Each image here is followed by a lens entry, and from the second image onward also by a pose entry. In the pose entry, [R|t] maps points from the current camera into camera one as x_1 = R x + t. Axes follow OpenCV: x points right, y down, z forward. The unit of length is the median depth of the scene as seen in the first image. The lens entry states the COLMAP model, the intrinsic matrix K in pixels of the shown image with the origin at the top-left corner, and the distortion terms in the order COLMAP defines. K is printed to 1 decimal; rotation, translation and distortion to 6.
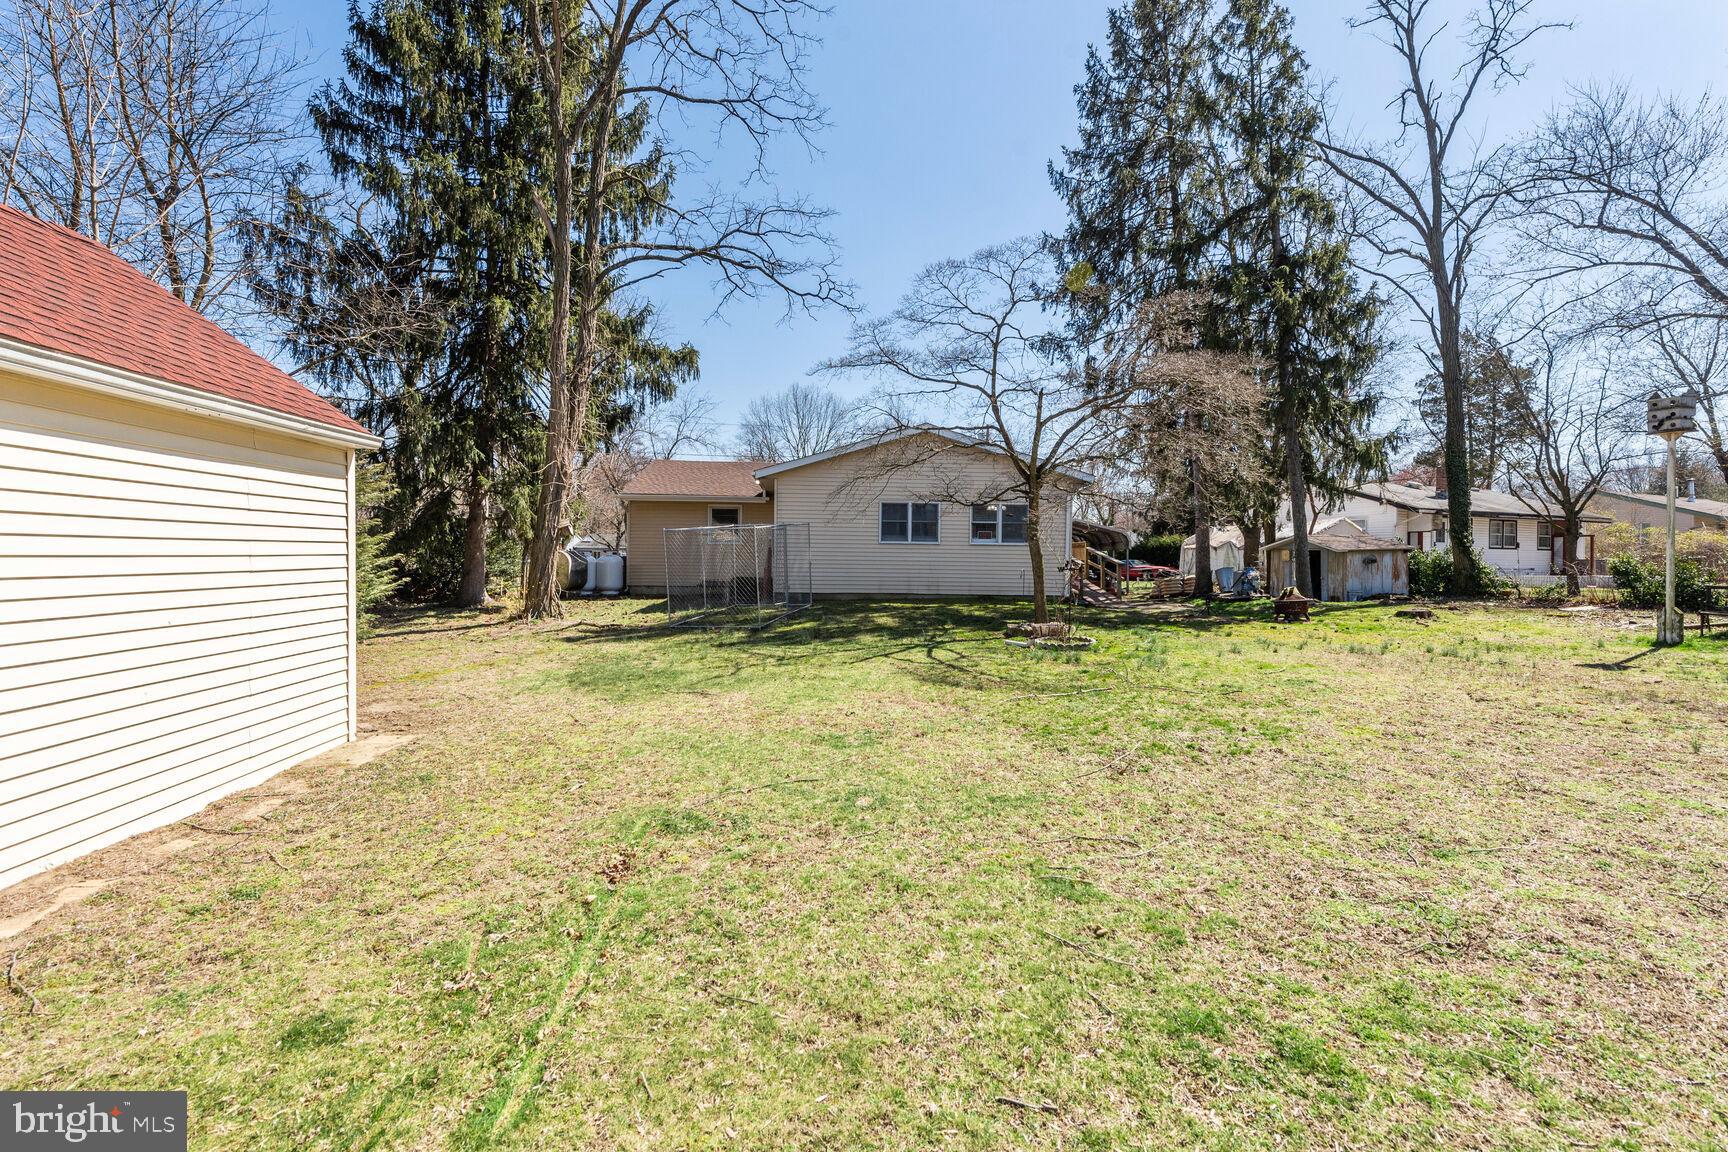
lens RADIAL K [[796.6, 0, 864.0], [0, 796.6, 576.0], [0, 0, 1]] dist [-0.001600, -0.000212]
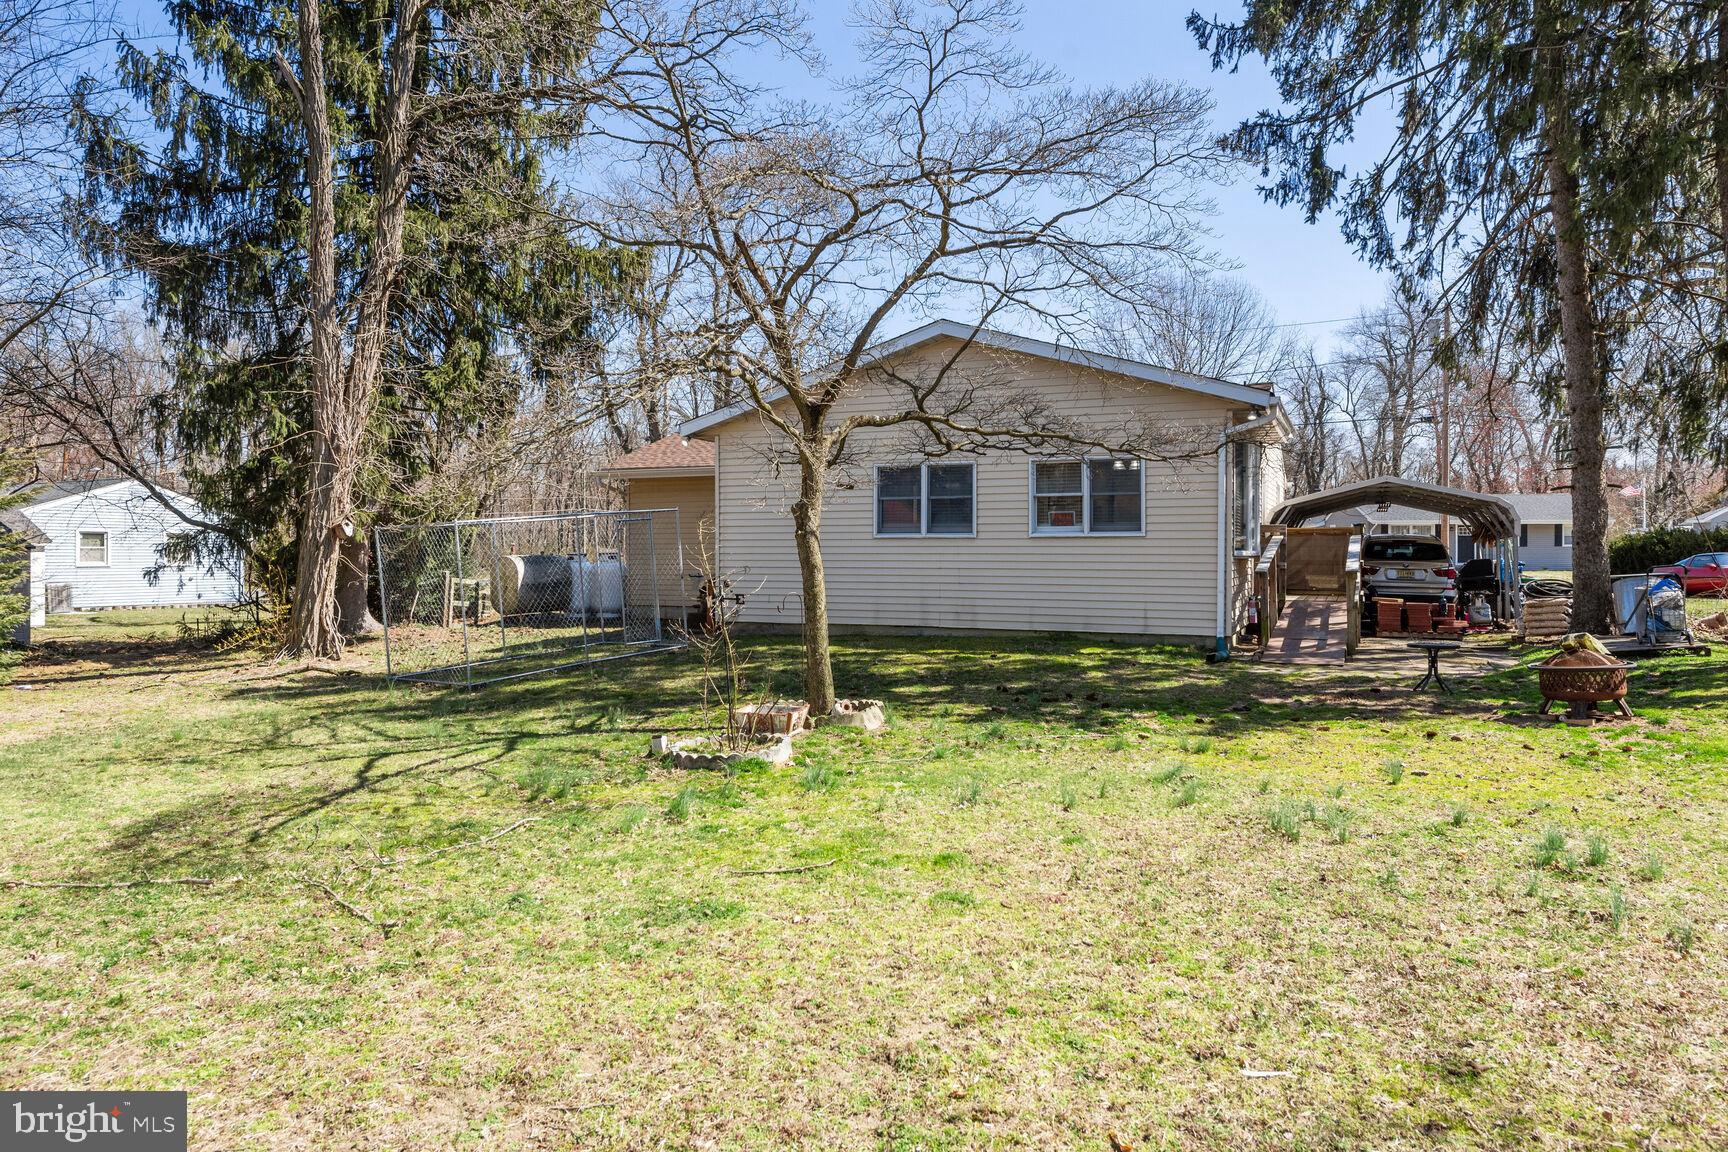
lens RADIAL K [[1201.1, 0, 864.0], [0, 1201.1, 576.0], [0, 0, 1]] dist [0.003727, 0.002520]
pose [[0.882286, -0.007320, -0.470657, 0.411954], [0.001421, 0.999916, -0.012887, -0.003527], [0.470712, 0.010701, 0.882222, 0.244333]]
